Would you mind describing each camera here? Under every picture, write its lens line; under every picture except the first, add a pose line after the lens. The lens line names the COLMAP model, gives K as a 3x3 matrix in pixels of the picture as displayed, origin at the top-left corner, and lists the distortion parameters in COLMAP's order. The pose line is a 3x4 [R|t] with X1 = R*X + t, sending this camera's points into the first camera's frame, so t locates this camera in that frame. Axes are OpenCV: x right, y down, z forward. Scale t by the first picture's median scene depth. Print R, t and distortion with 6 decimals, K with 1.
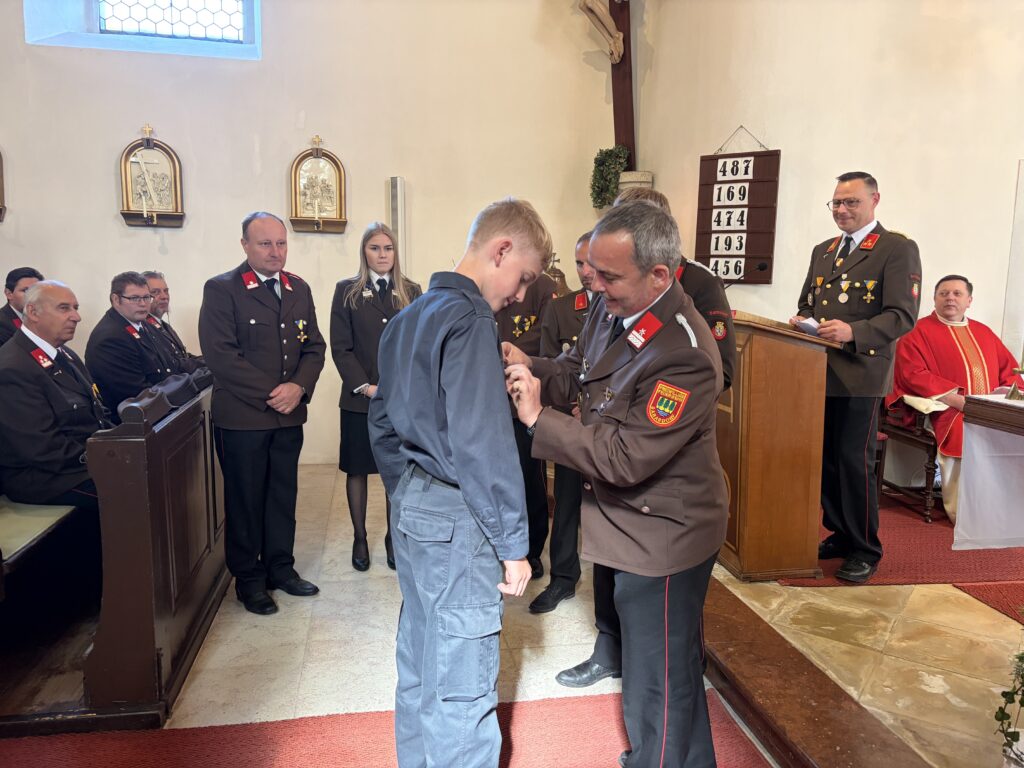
lens RADIAL K [[785.9, 0, 516.6], [0, 785.9, 387.5], [0, 0, 1]] dist [0.005587, 0.001199]
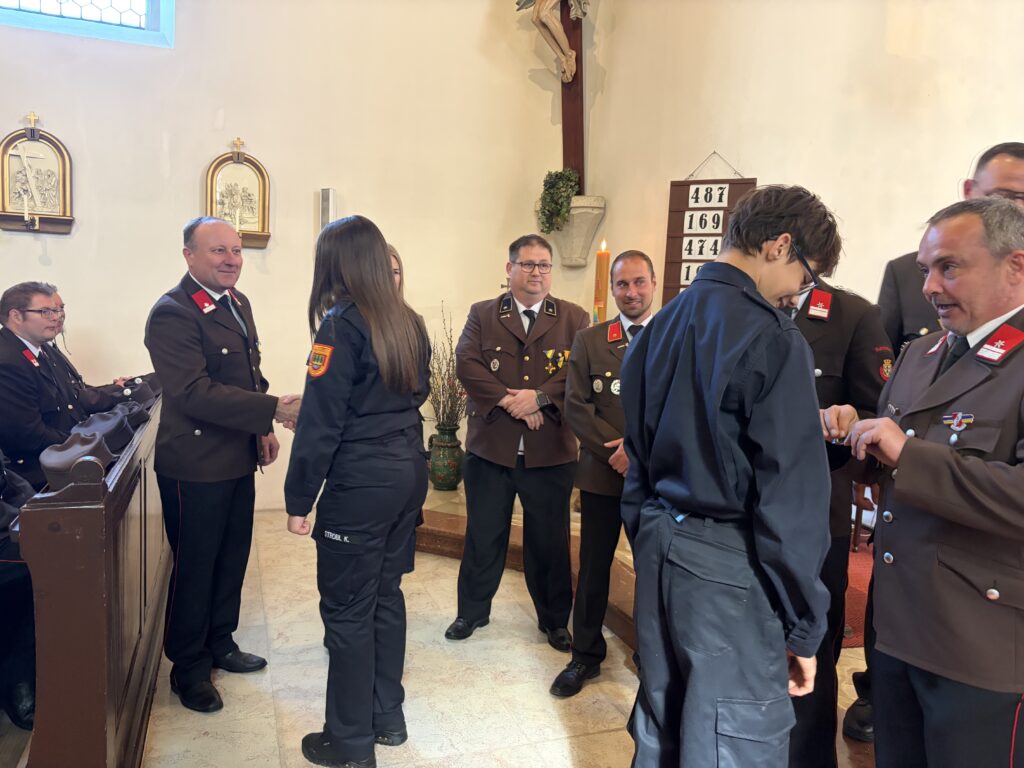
lens RADIAL K [[781.3, 0, 512.0], [0, 781.3, 384.0], [0, 0, 1]] dist [0.033983, -0.044608]
pose [[0.986205, 0.009007, 0.165284, -0.111227], [-0.001923, 0.999075, -0.042967, -0.008007], [-0.165518, 0.042057, 0.985310, 0.108948]]
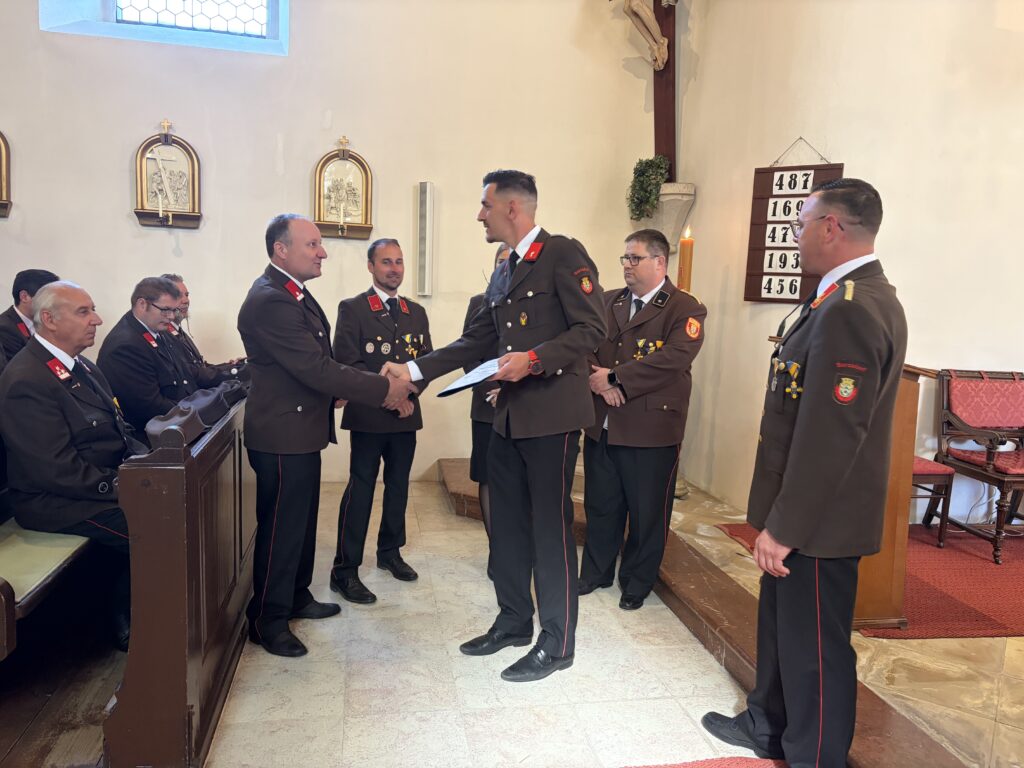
lens RADIAL K [[785.9, 0, 516.6], [0, 785.9, 387.5], [0, 0, 1]] dist [0.005587, 0.001199]
pose [[0.999620, 0.024506, 0.012656, -0.059257], [-0.024314, 0.999591, -0.015082, -0.009146], [-0.013021, 0.014768, 0.999806, 0.061671]]
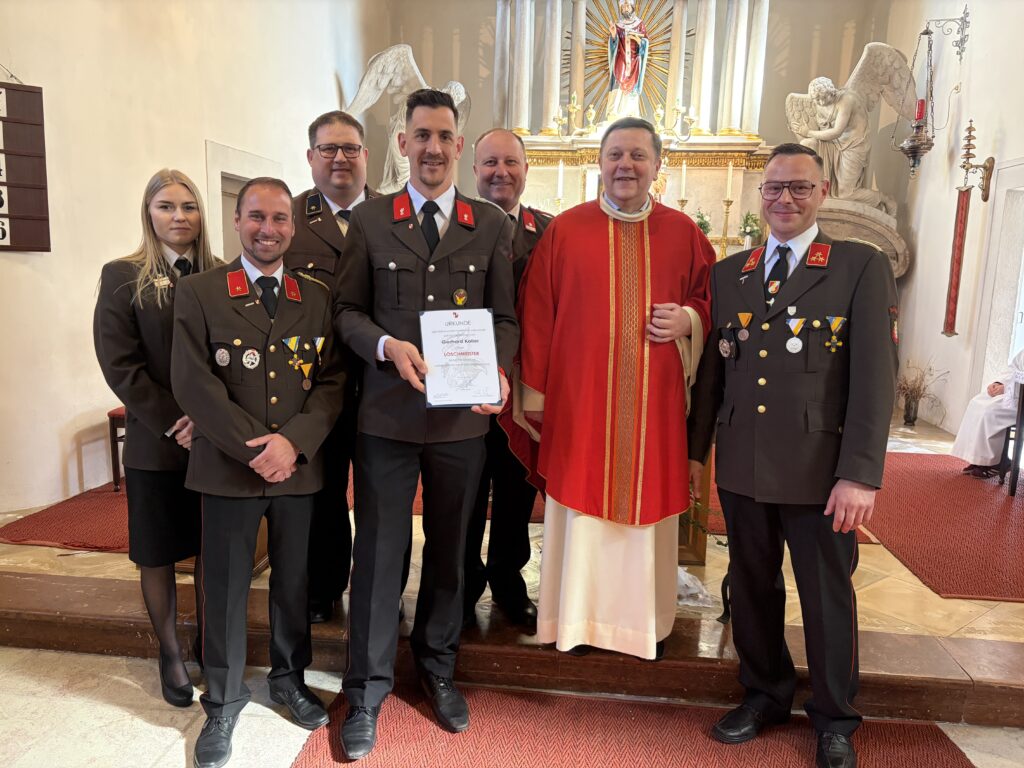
lens RADIAL K [[781.3, 0, 512.0], [0, 781.3, 384.0], [0, 0, 1]] dist [0.033983, -0.044608]
pose [[0.273726, -0.158028, 0.948737, -0.339653], [0.112339, 0.984911, 0.131641, -0.048031], [-0.955225, 0.070546, 0.287349, 0.302719]]
